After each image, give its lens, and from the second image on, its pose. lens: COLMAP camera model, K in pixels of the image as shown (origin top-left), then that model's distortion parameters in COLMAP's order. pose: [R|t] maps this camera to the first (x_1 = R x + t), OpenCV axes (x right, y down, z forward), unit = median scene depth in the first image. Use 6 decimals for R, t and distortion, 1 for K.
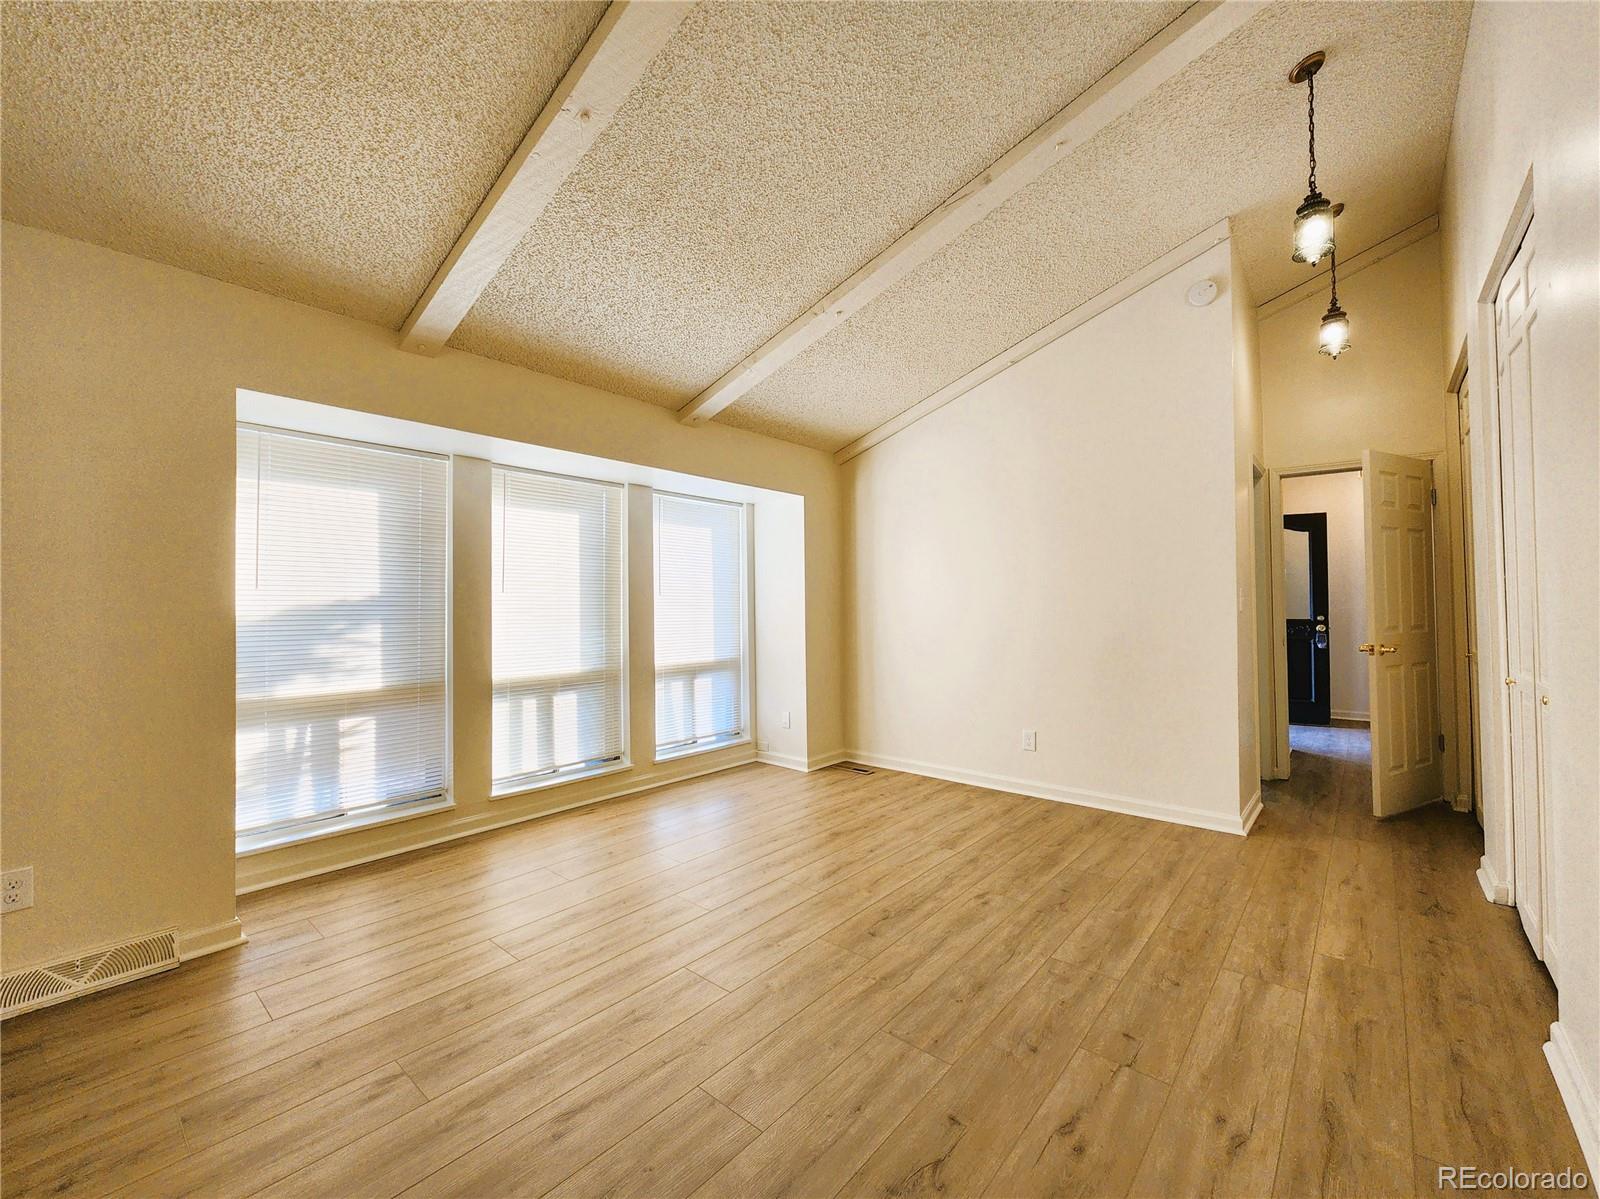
lens RADIAL K [[677.6, 0, 796.2], [0, 677.6, 591.5], [0, 0, 1]] dist [0.008052, 0.000031]
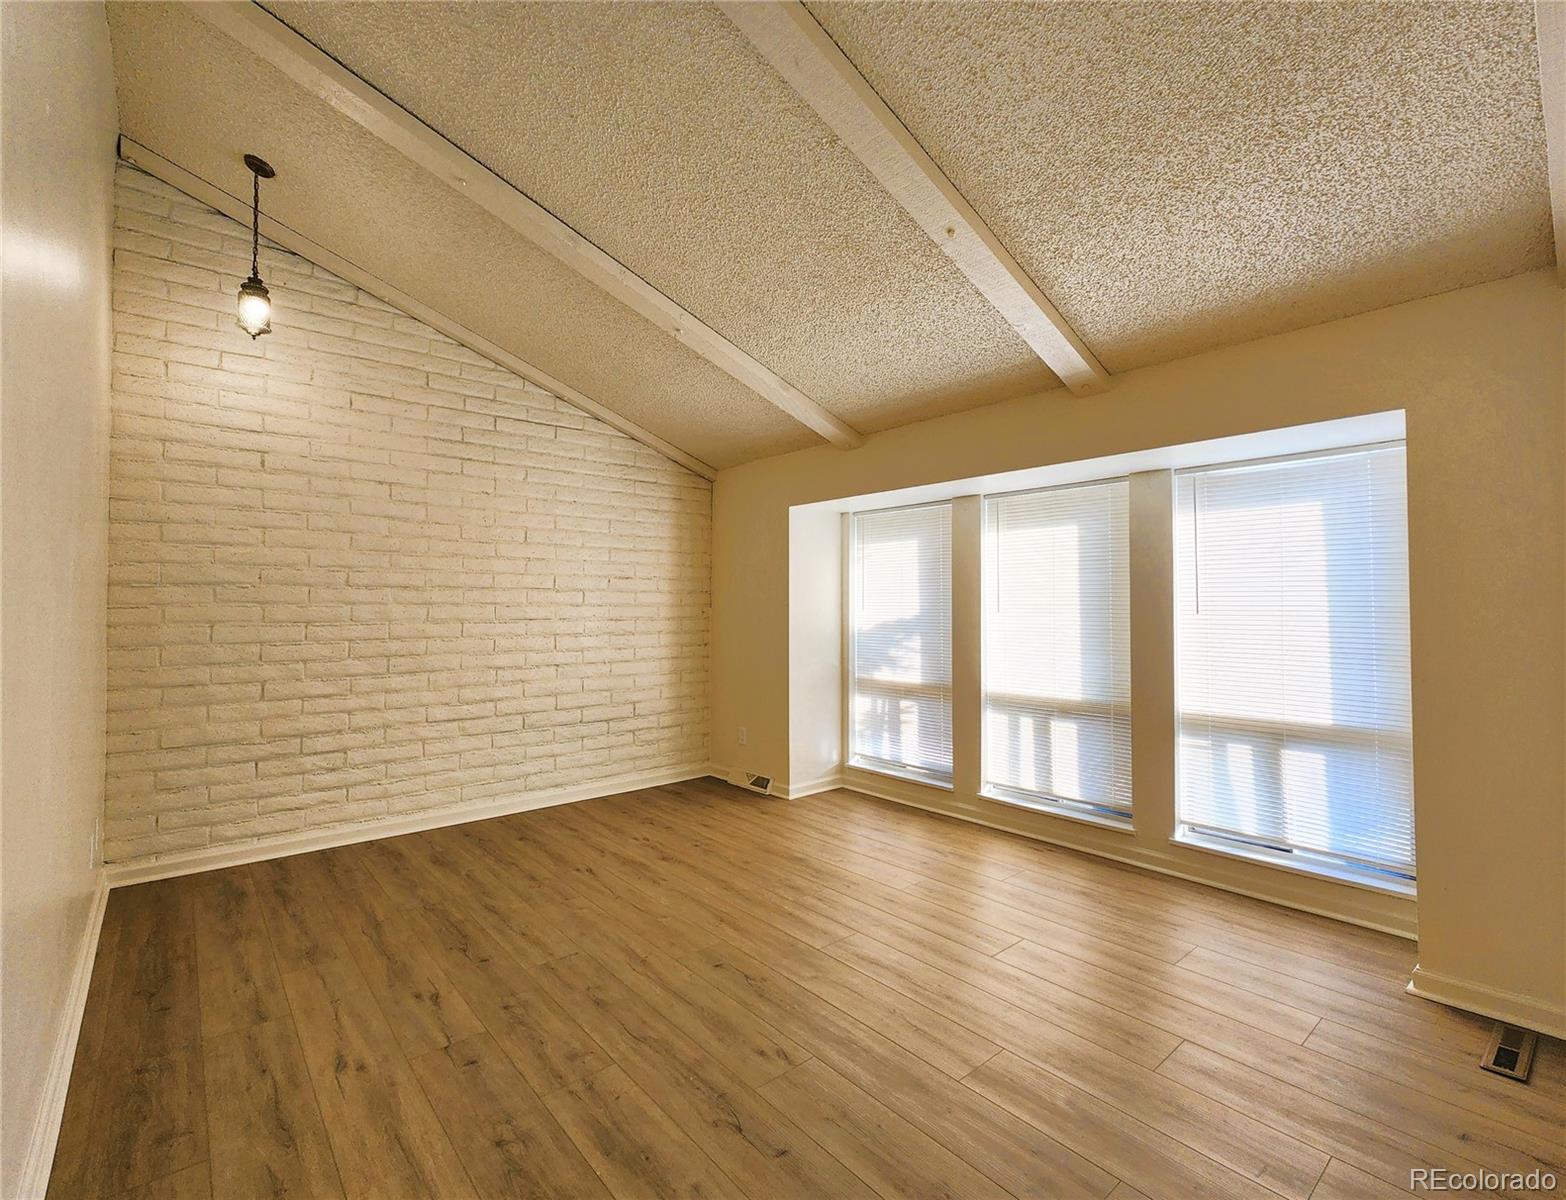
lens RADIAL K [[741.9, 0, 783.0], [0, 741.9, 600.0], [0, 0, 1]] dist [0.002503, 0.000272]
pose [[-0.178119, -0.008714, -0.983970, 0.945282], [0.017609, 0.999772, -0.012041, -0.011797], [0.983851, -0.019471, -0.177925, 1.049473]]
